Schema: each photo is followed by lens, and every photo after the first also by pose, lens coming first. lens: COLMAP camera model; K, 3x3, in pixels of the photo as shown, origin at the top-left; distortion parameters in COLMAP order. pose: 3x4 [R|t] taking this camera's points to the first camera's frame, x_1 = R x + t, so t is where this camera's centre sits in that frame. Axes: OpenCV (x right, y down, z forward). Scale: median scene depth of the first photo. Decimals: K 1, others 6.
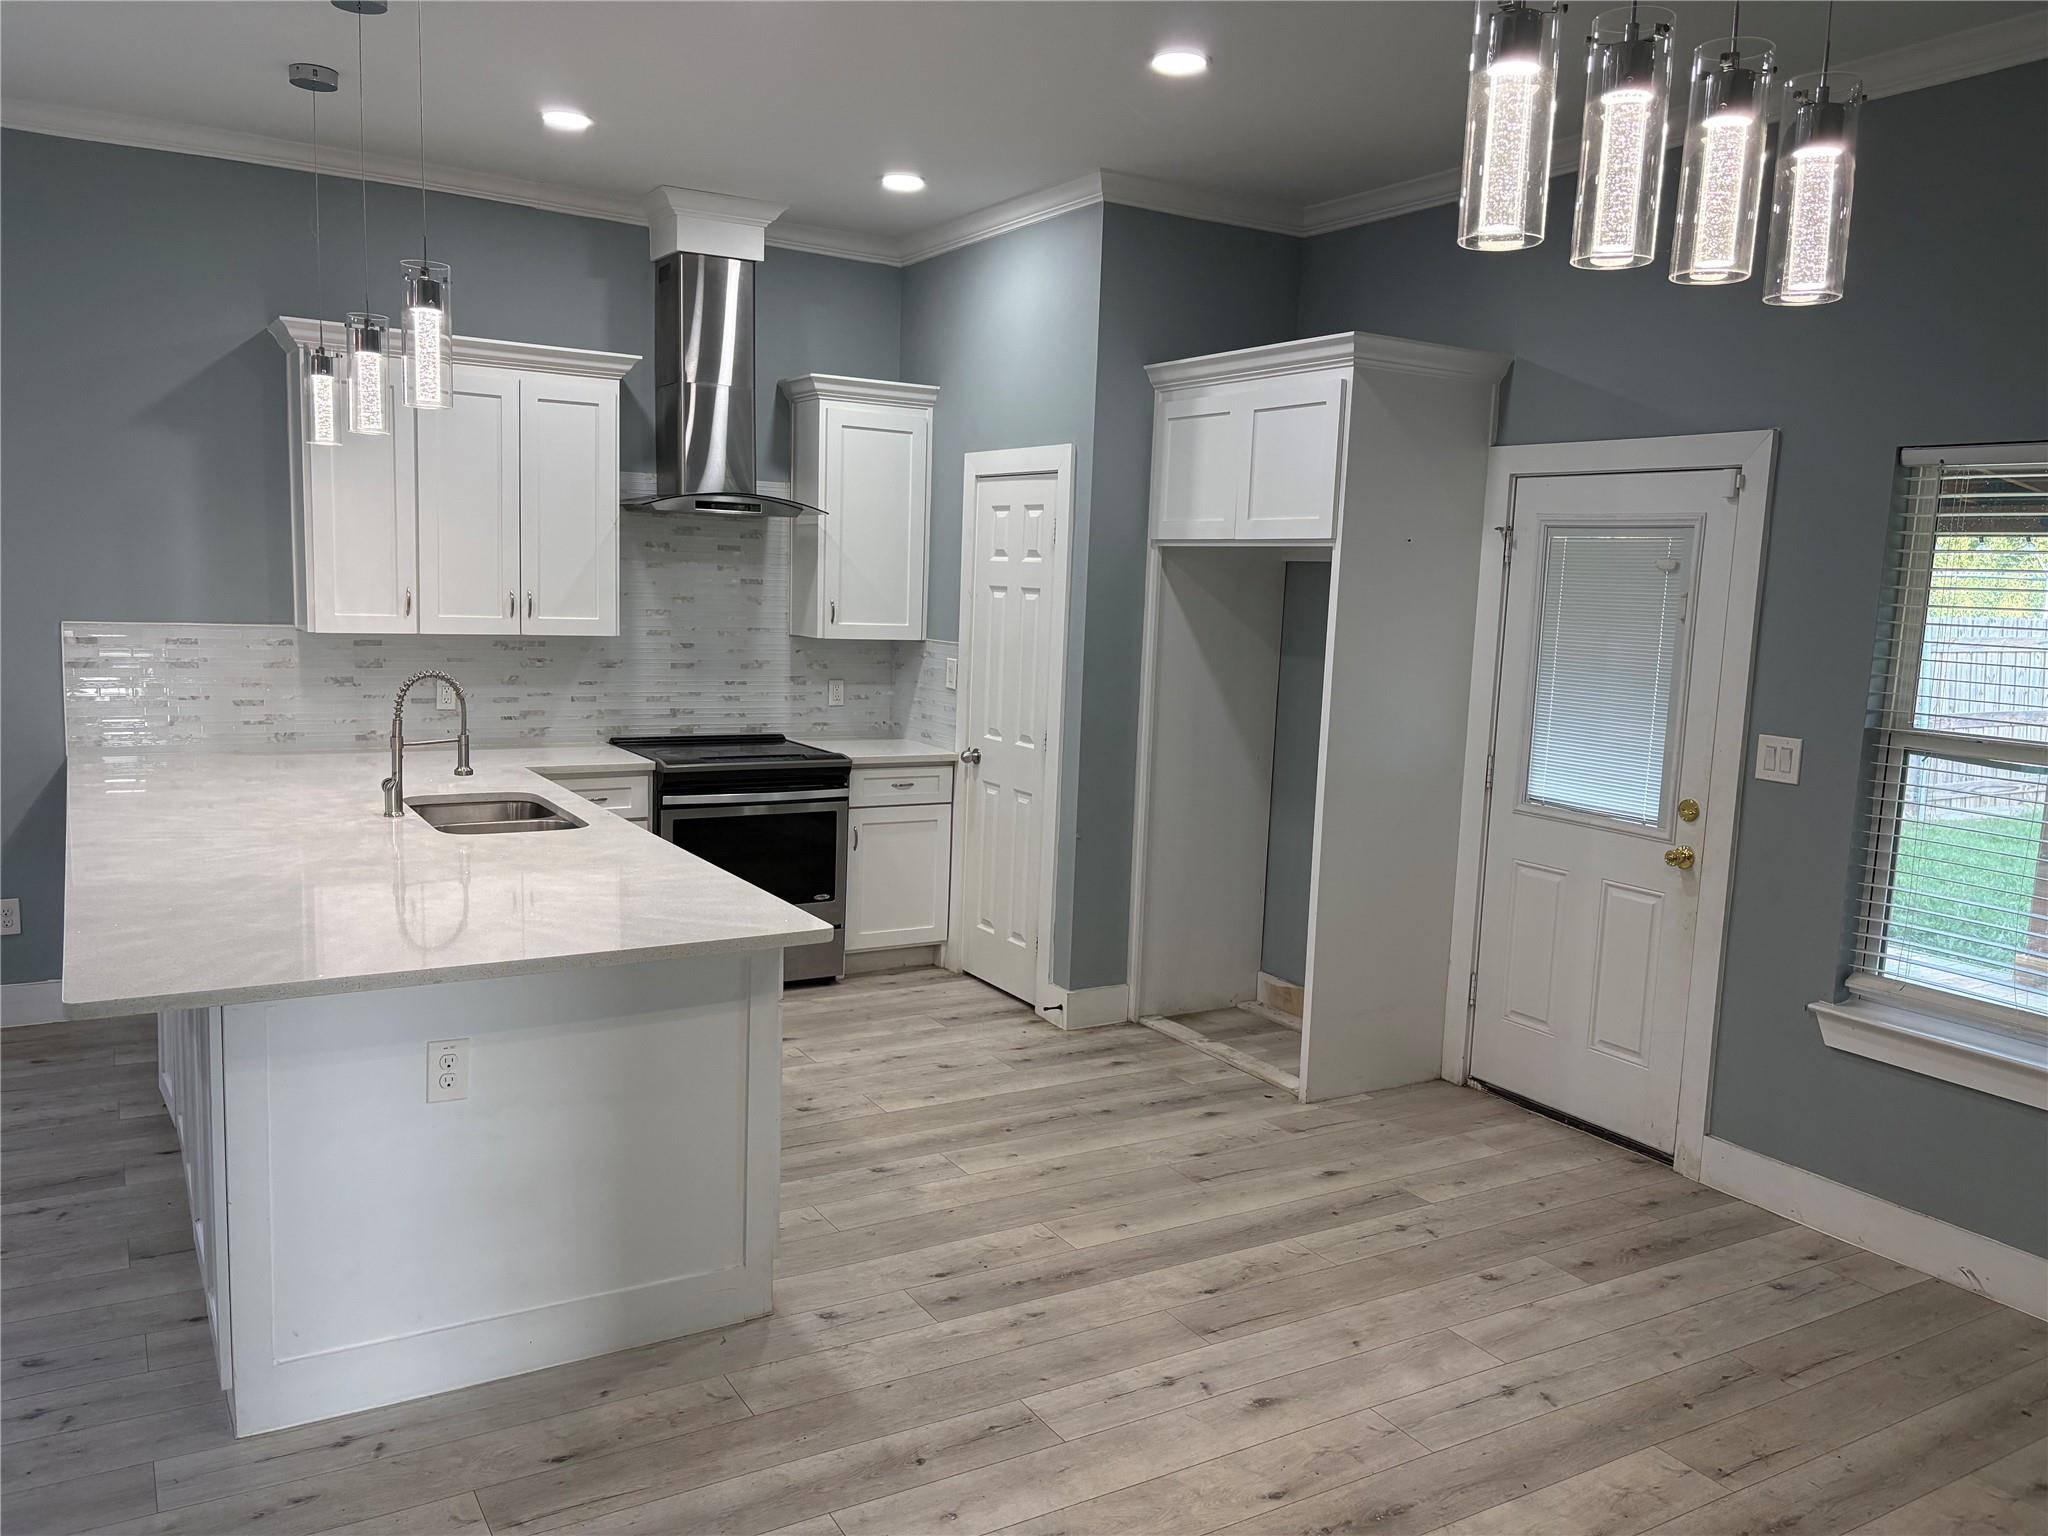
lens RADIAL K [[1561.1, 0, 997.9], [0, 1561.1, 775.1], [0, 0, 1]] dist [0.043050, -0.003274]
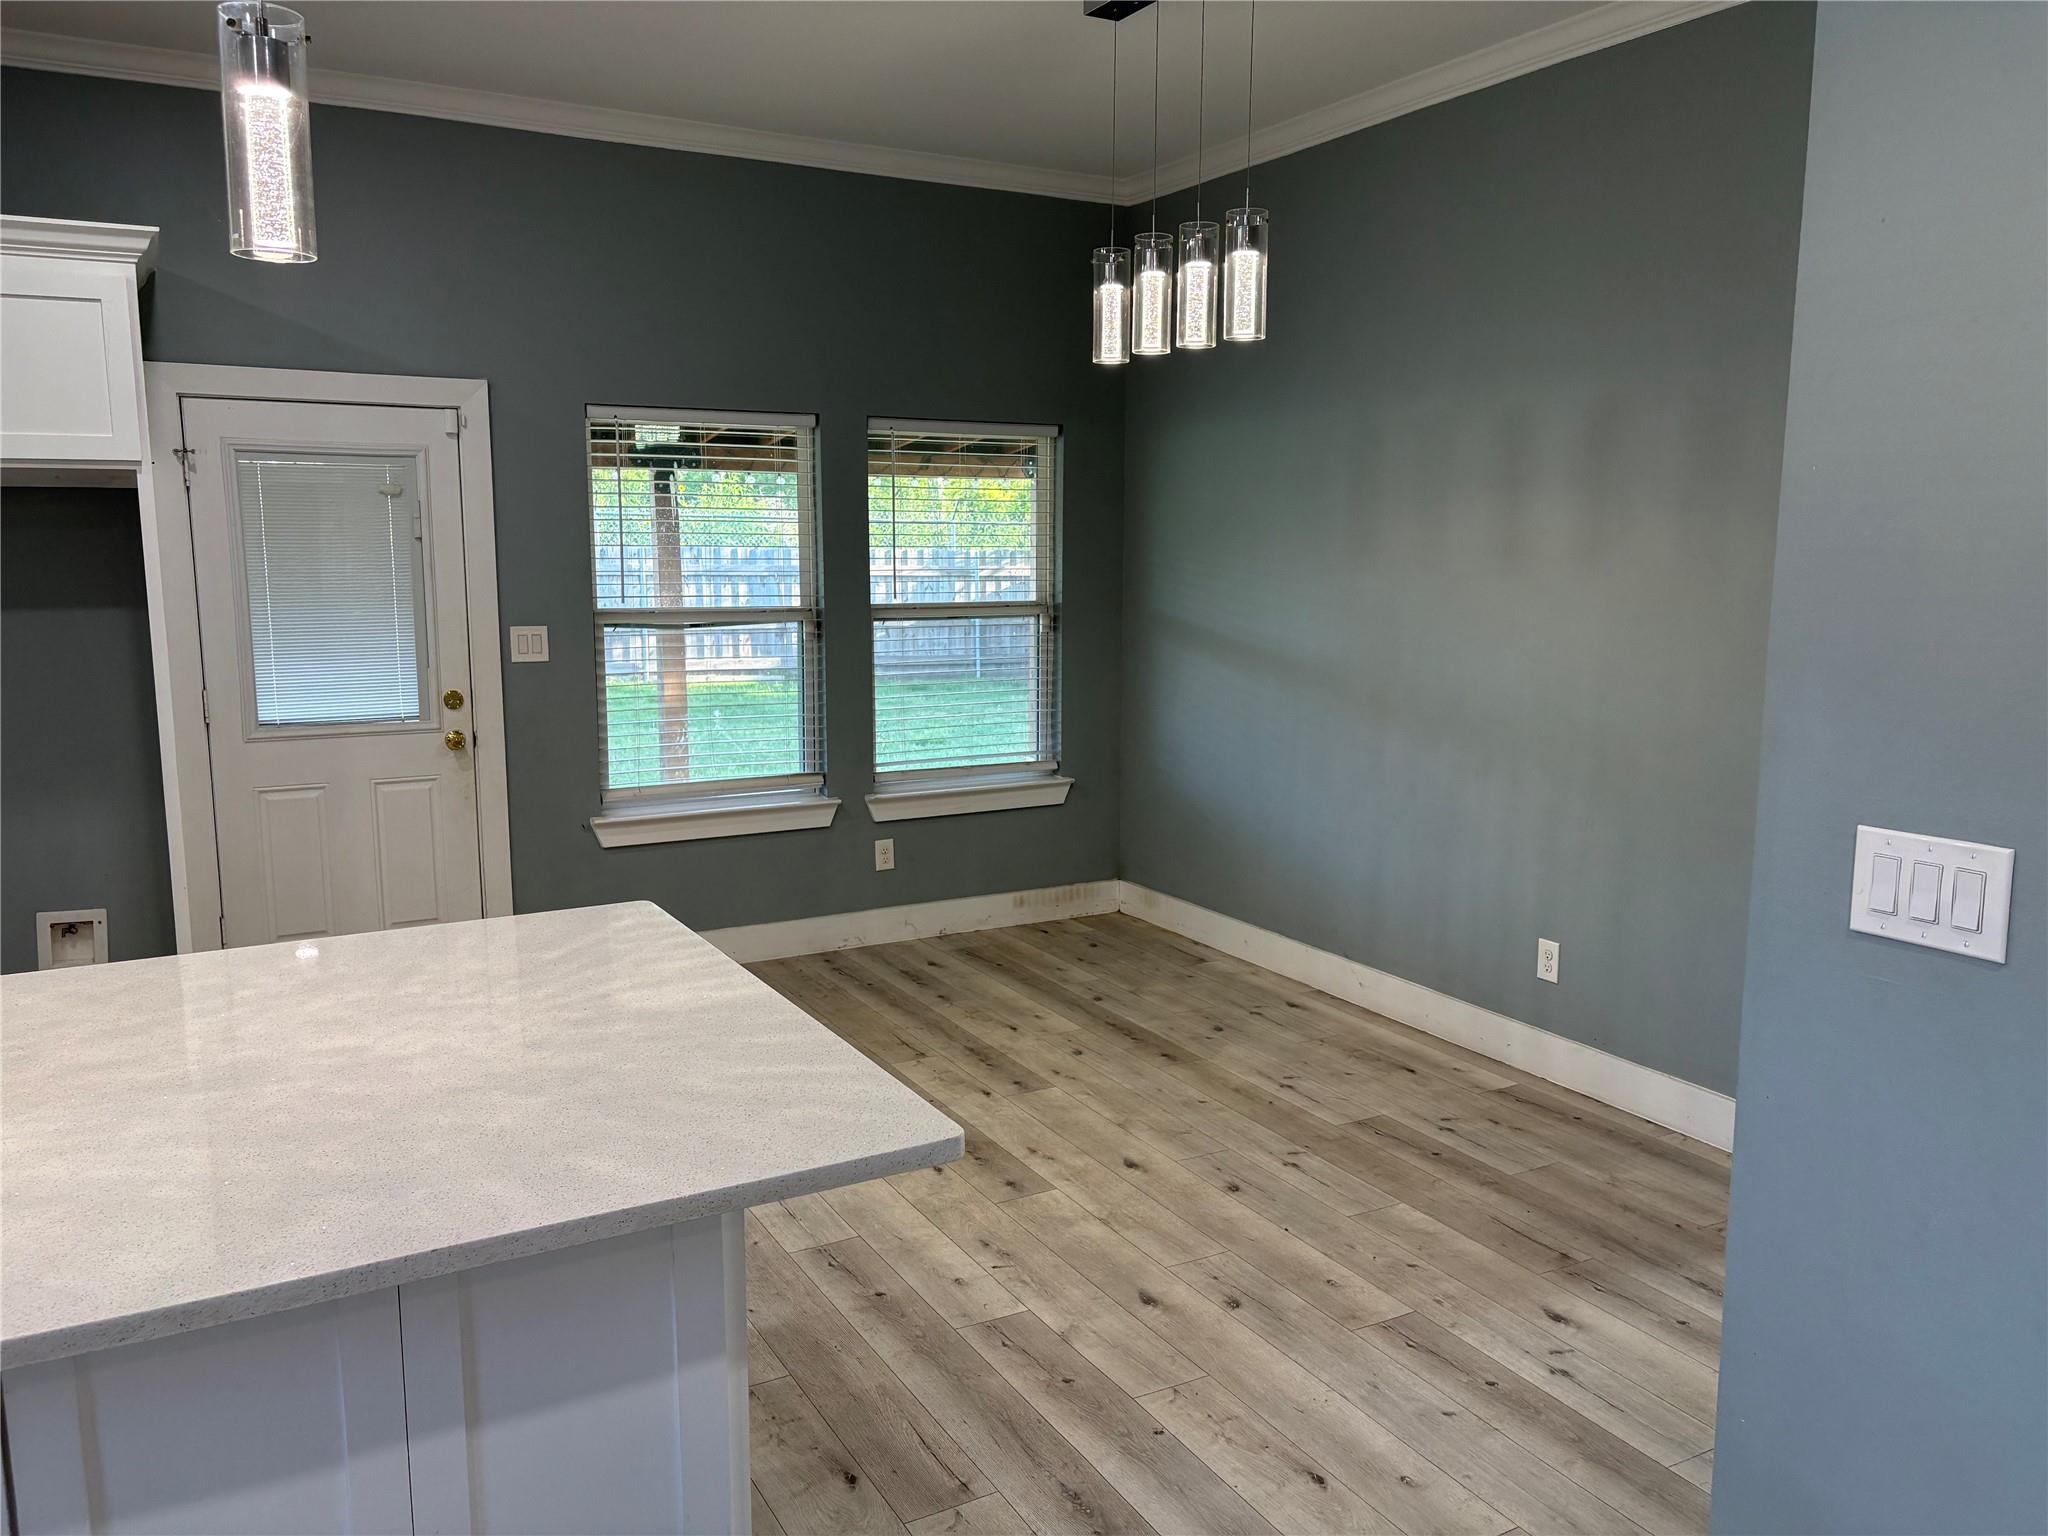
lens RADIAL K [[1561.1, 0, 997.9], [0, 1561.1, 775.1], [0, 0, 1]] dist [0.043050, -0.003274]
pose [[0.041571, -0.180627, 0.982673, -0.972899], [0.137268, 0.975229, 0.173452, -0.096510], [-0.989661, 0.127679, 0.065336, 0.719869]]
